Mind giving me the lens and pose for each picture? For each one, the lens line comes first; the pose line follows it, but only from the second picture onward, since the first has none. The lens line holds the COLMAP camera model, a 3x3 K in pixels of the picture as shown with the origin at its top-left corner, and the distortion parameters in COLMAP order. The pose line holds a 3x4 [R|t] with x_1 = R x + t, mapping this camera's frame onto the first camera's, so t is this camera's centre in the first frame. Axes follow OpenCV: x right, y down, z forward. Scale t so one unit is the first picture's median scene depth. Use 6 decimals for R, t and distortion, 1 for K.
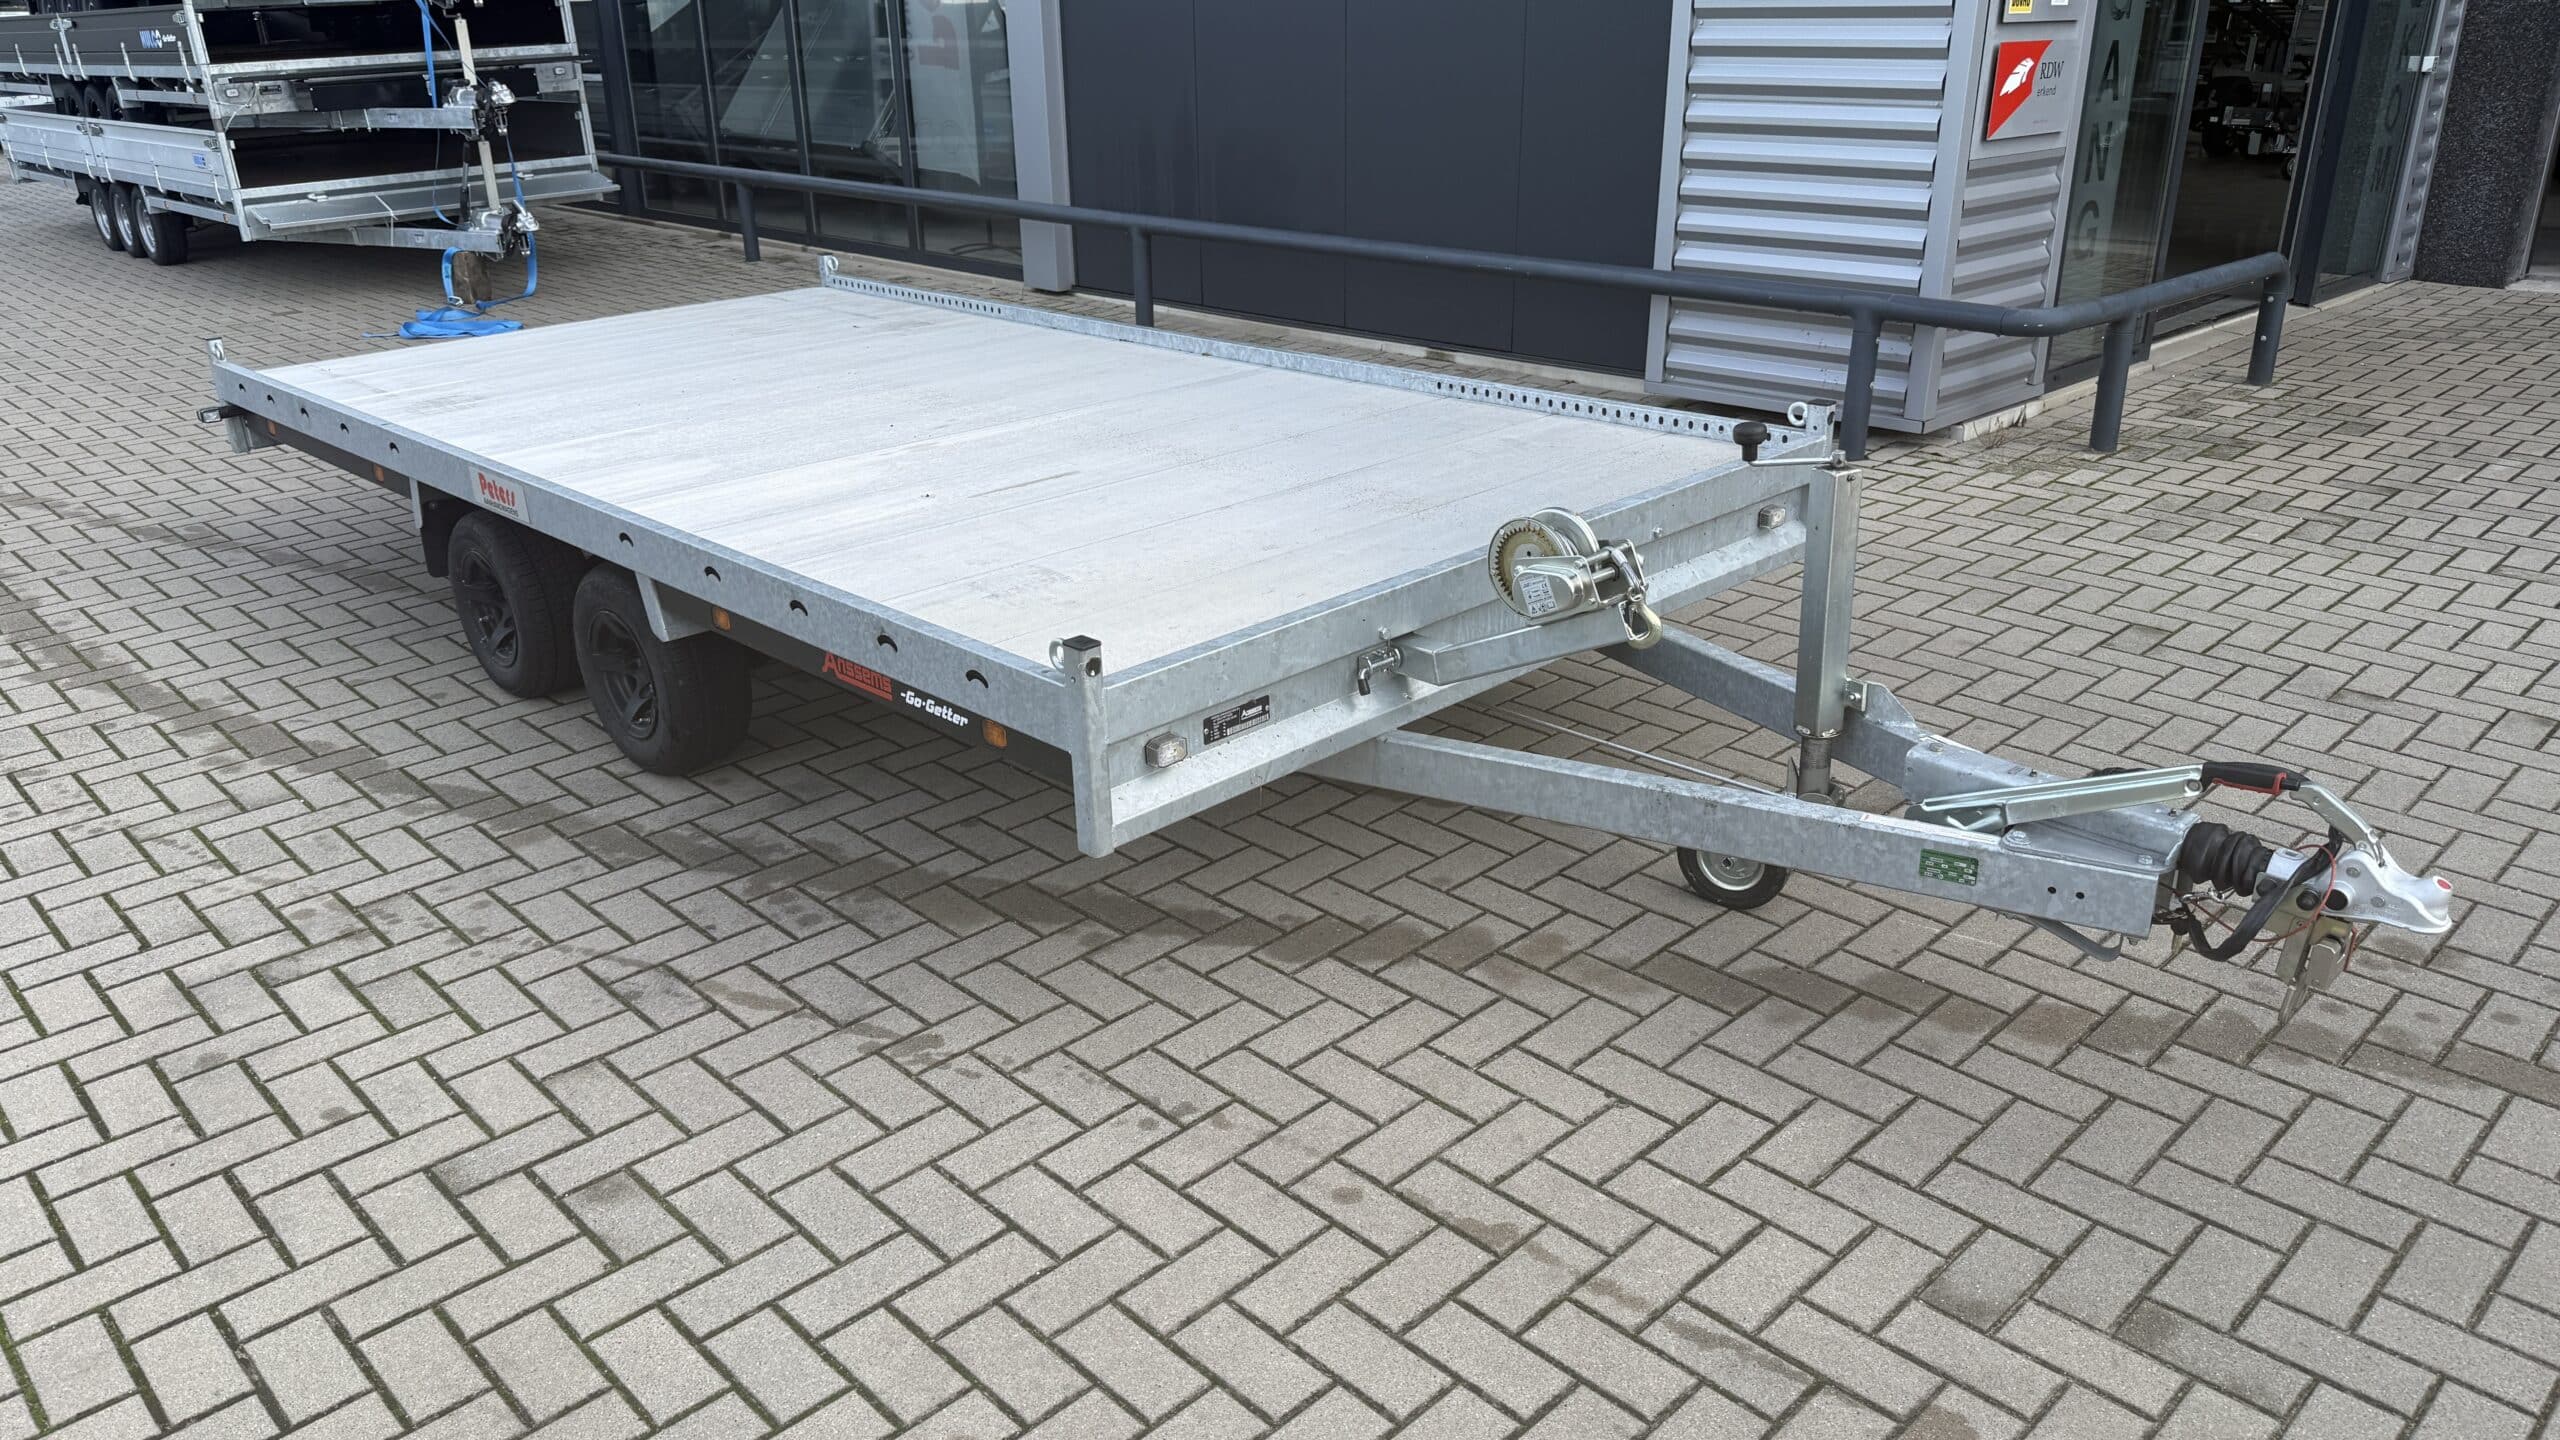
lens RADIAL K [[1764.0, 0, 1311.7], [0, 1764.0, 747.1], [0, 0, 1]] dist [0.078951, -0.107764]
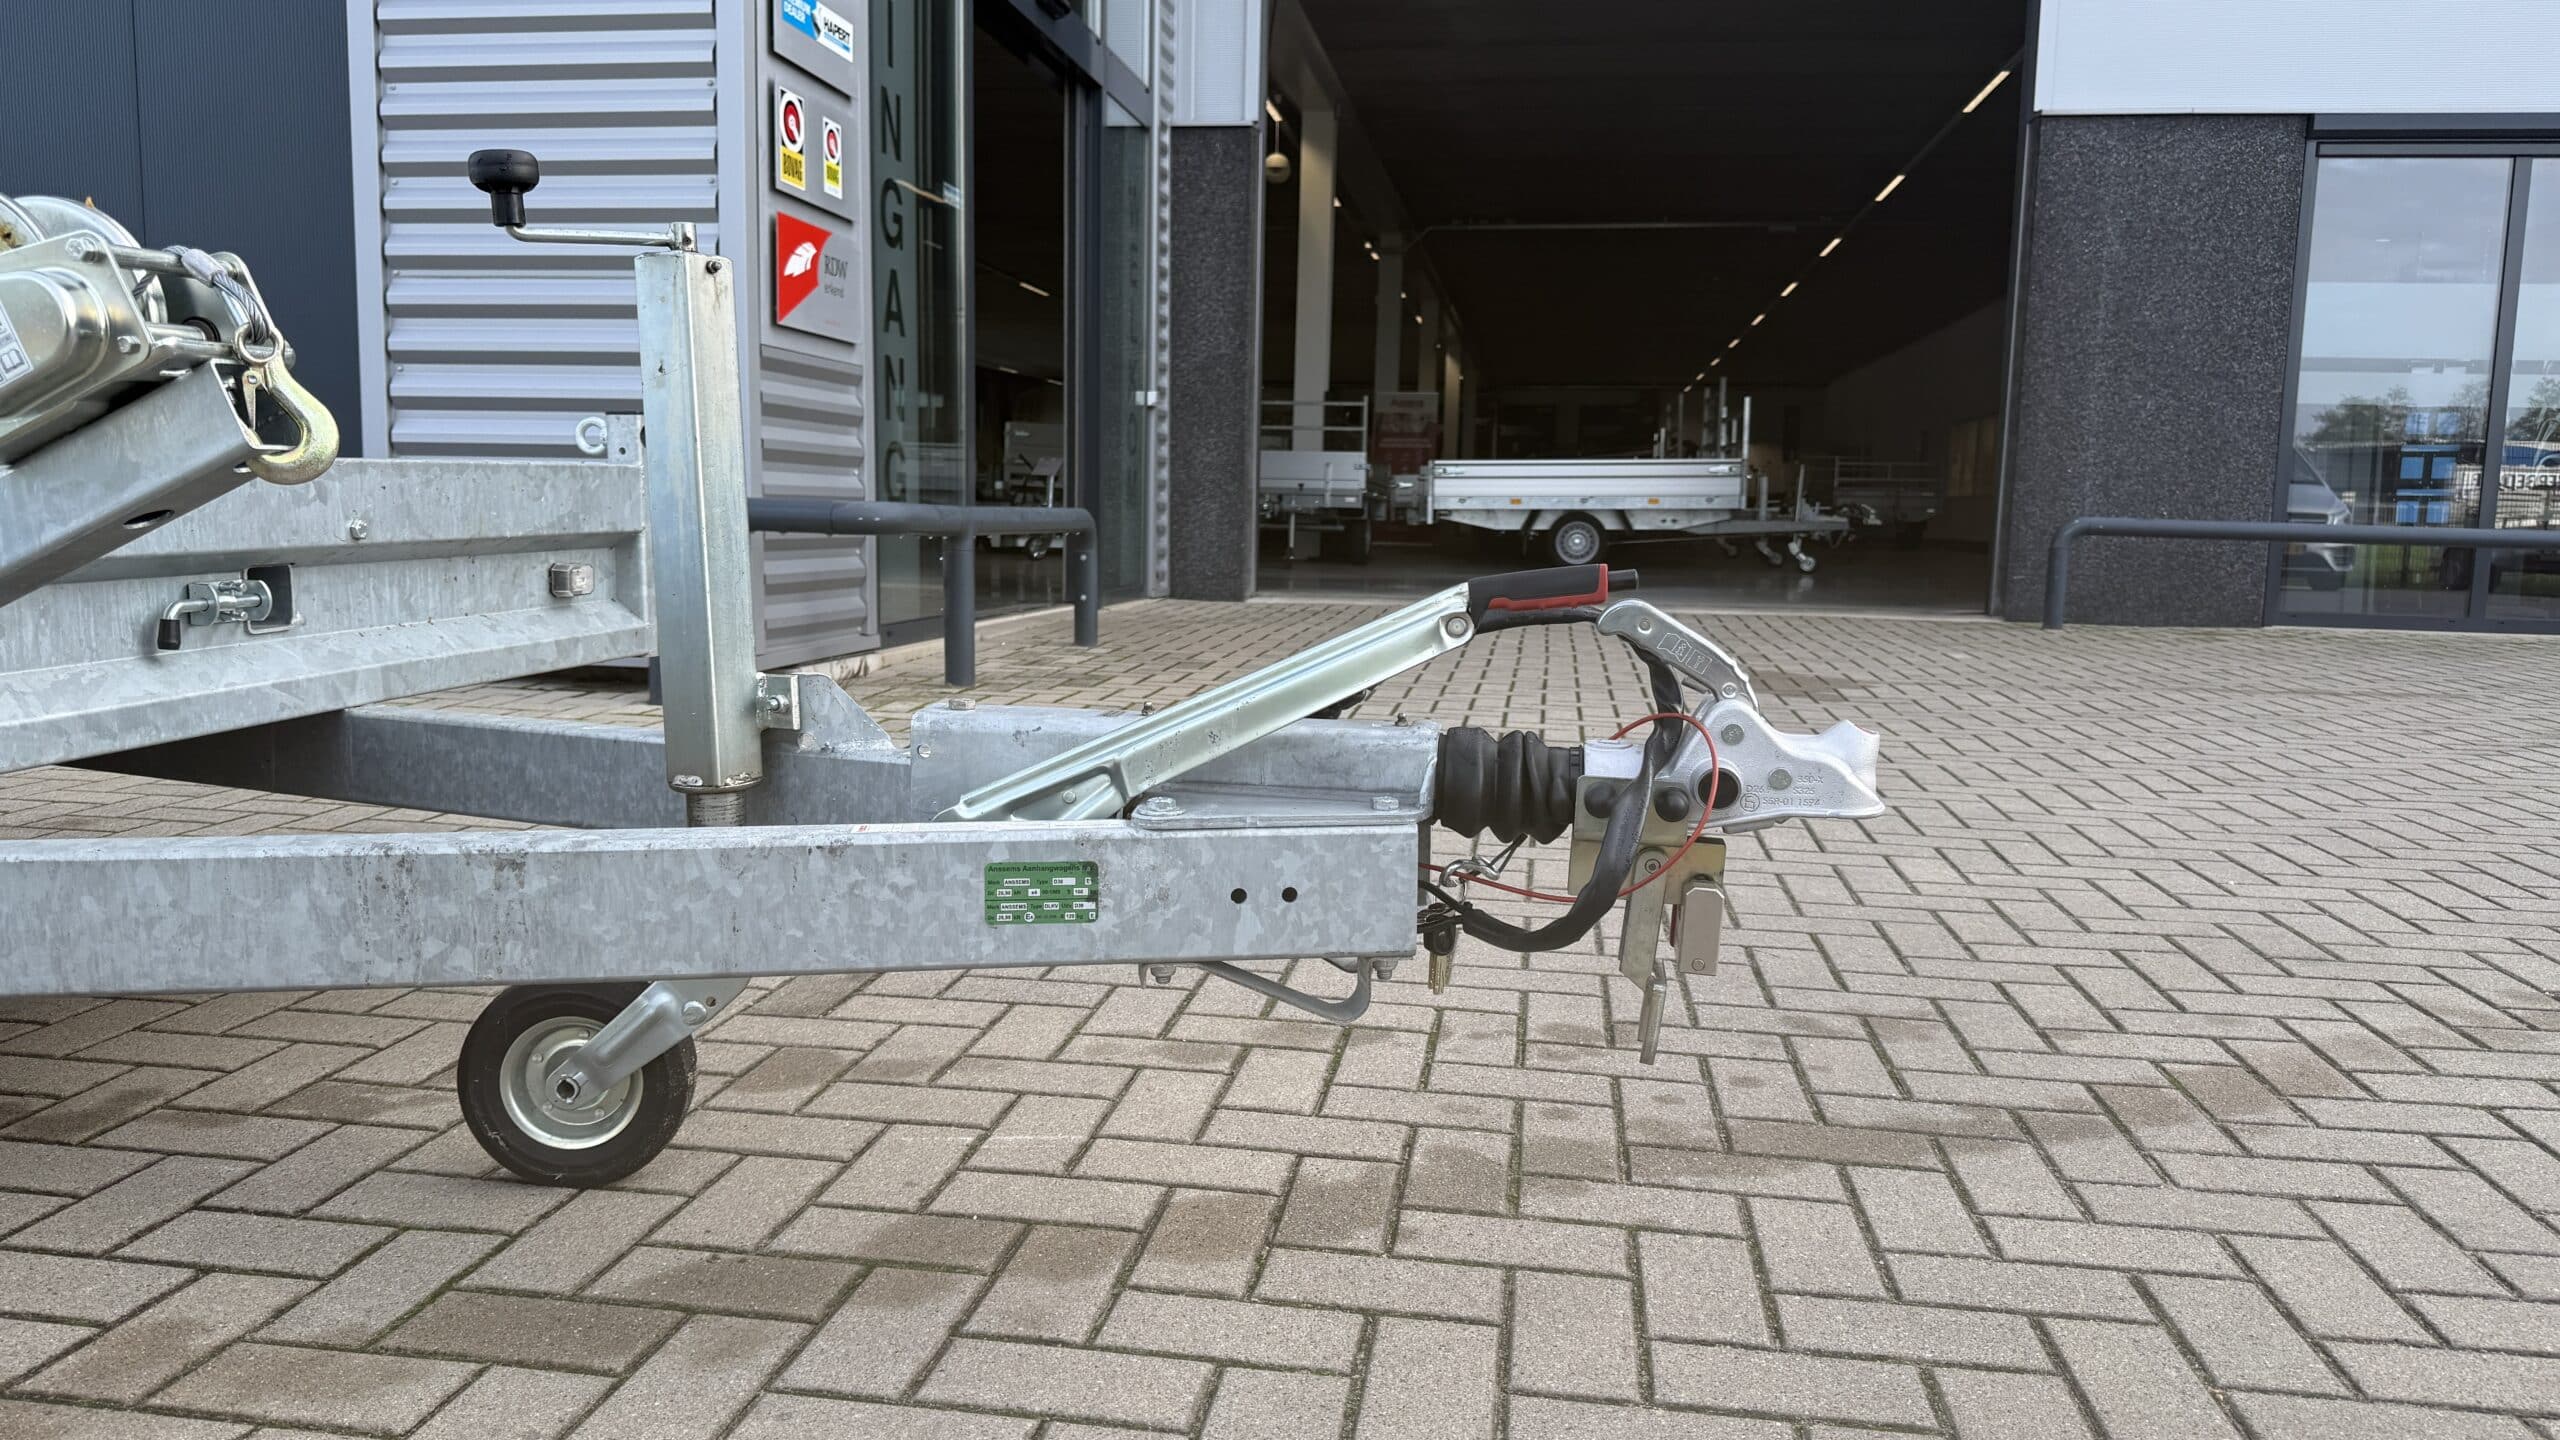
lens RADIAL K [[1774.8, 0, 1269.2], [0, 1774.8, 734.6], [0, 0, 1]] dist [0.085957, -0.108008]
pose [[0.806621, -0.047541, 0.589154, 0.090653], [0.199975, 0.959930, -0.196329, 0.097884], [-0.556212, 0.276179, 0.783807, 0.418971]]
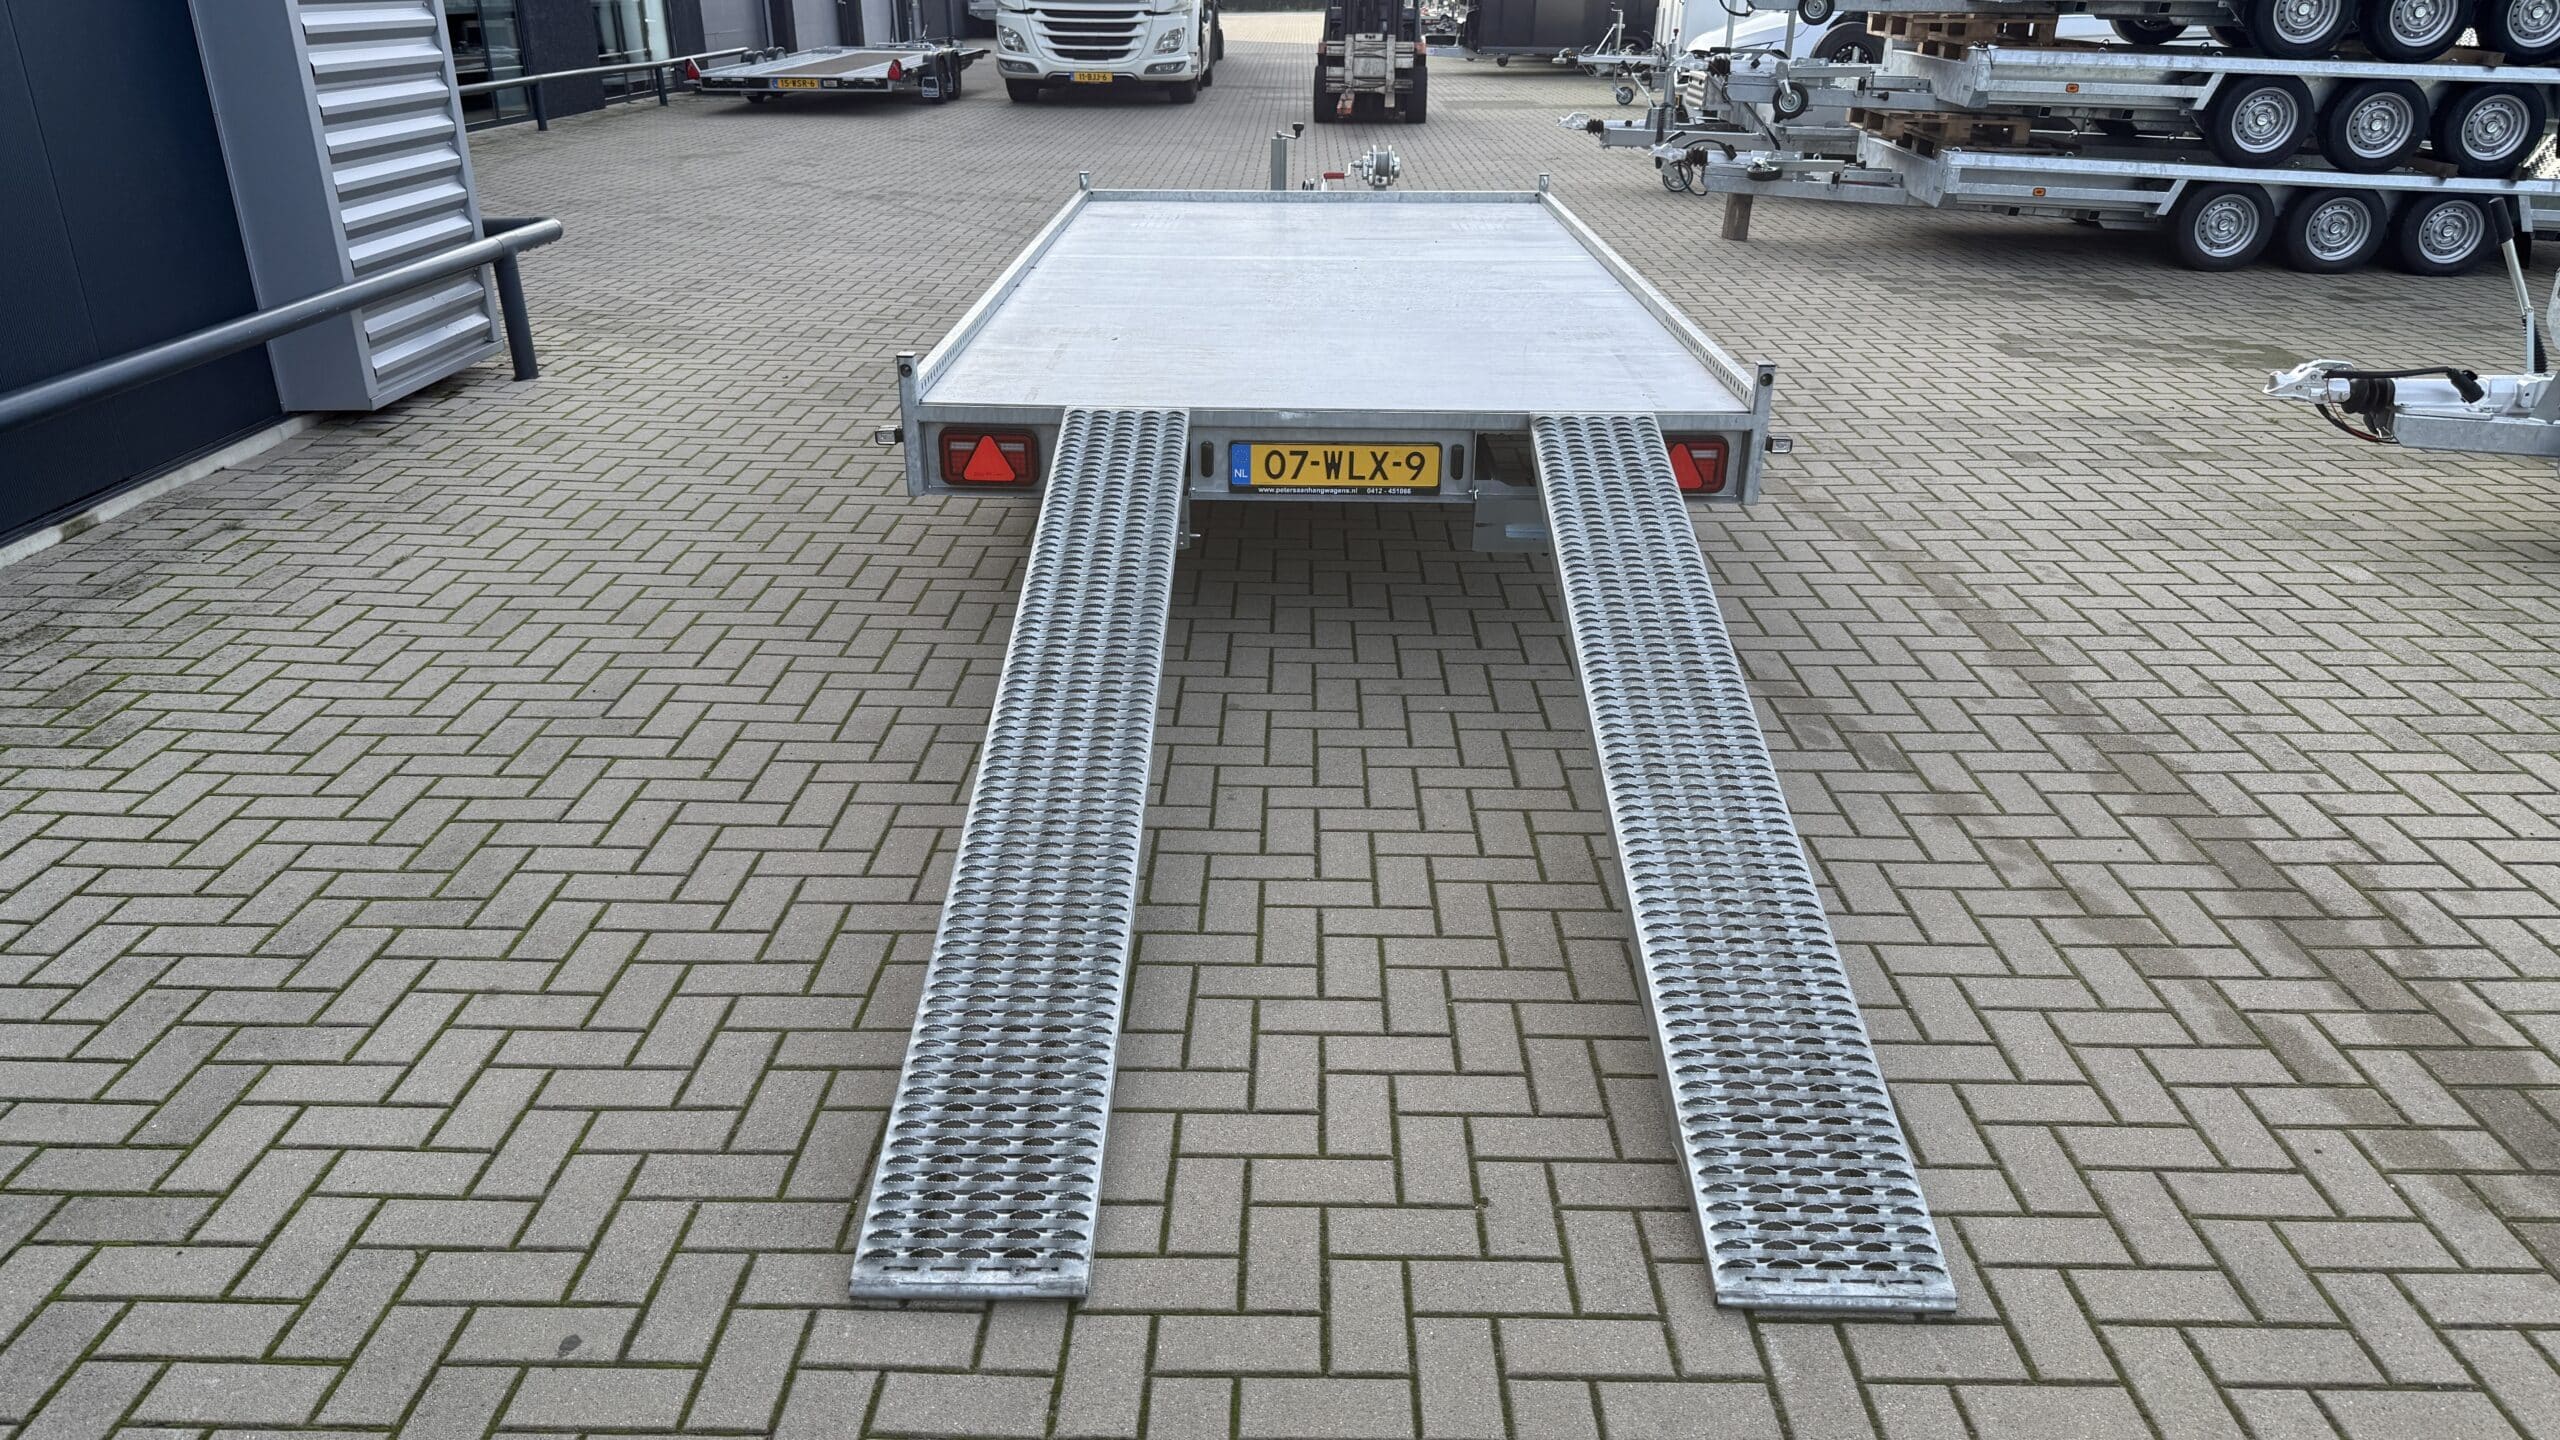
lens RADIAL K [[1804.9, 0, 1286.8], [0, 1804.9, 707.0], [0, 0, 1]] dist [0.090989, -0.138899]
pose [[-0.705296, -0.248451, 0.663950, -1.525245], [0.288826, 0.754611, 0.589188, -0.964484], [-0.647408, 0.607318, -0.460464, 2.348393]]
